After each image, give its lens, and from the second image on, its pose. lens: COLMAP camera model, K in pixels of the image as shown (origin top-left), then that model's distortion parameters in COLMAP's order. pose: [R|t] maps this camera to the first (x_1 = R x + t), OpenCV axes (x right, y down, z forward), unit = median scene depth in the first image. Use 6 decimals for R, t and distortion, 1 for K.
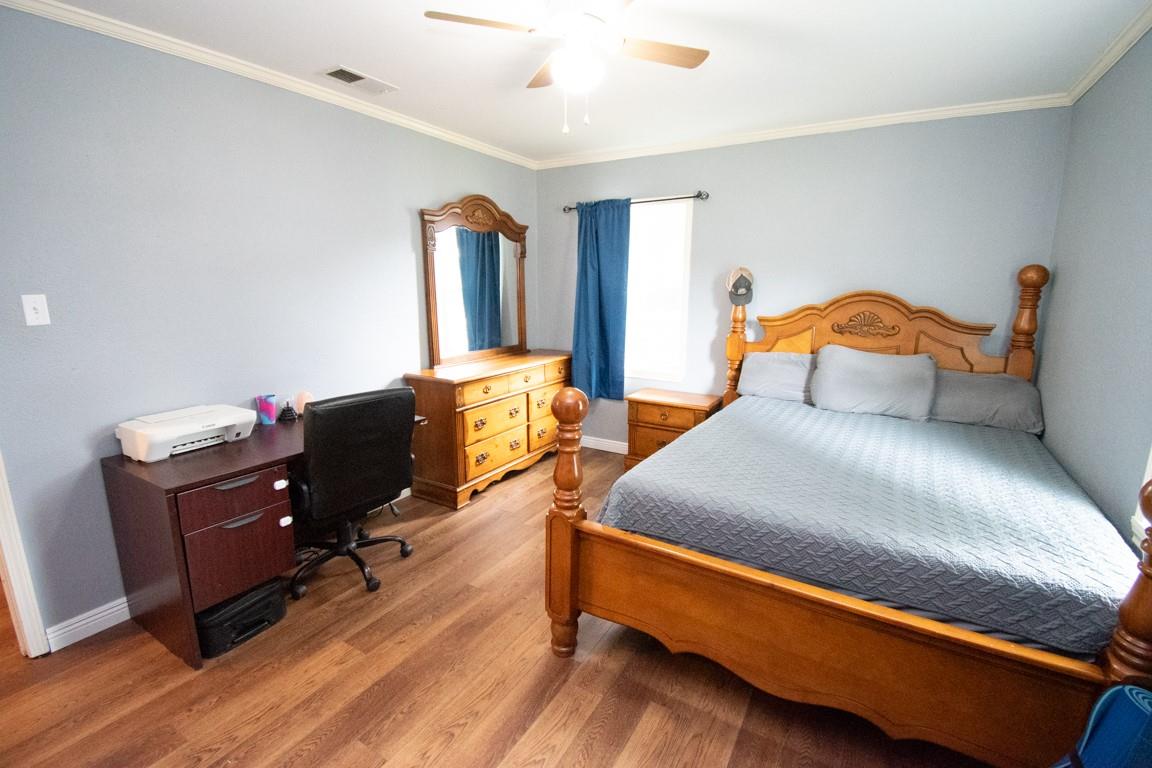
lens RADIAL K [[508.5, 0, 578.8], [0, 508.5, 381.8], [0, 0, 1]] dist [0.020887, -0.025943]
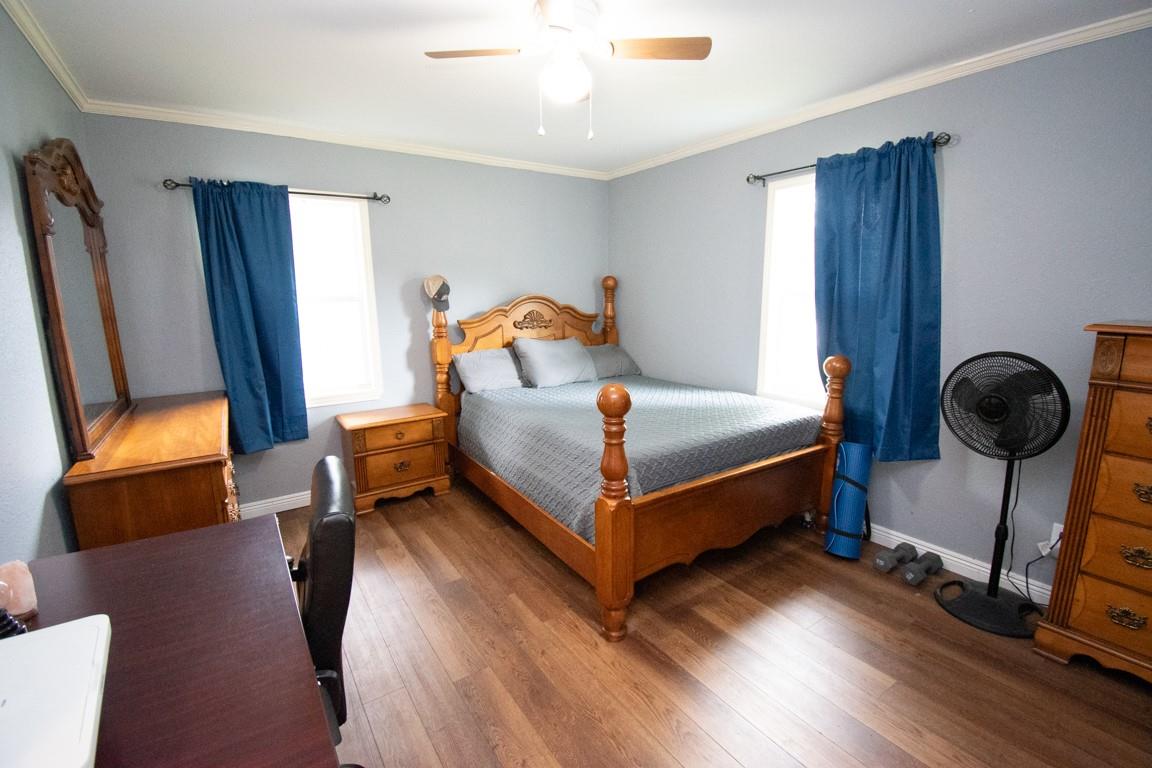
lens RADIAL K [[508.5, 0, 578.8], [0, 508.5, 381.8], [0, 0, 1]] dist [0.020887, -0.025943]
pose [[0.417943, -0.170919, 0.892250, -0.596336], [0.188952, 0.977019, 0.098649, -0.066827], [-0.888606, 0.127363, 0.440634, 0.352350]]
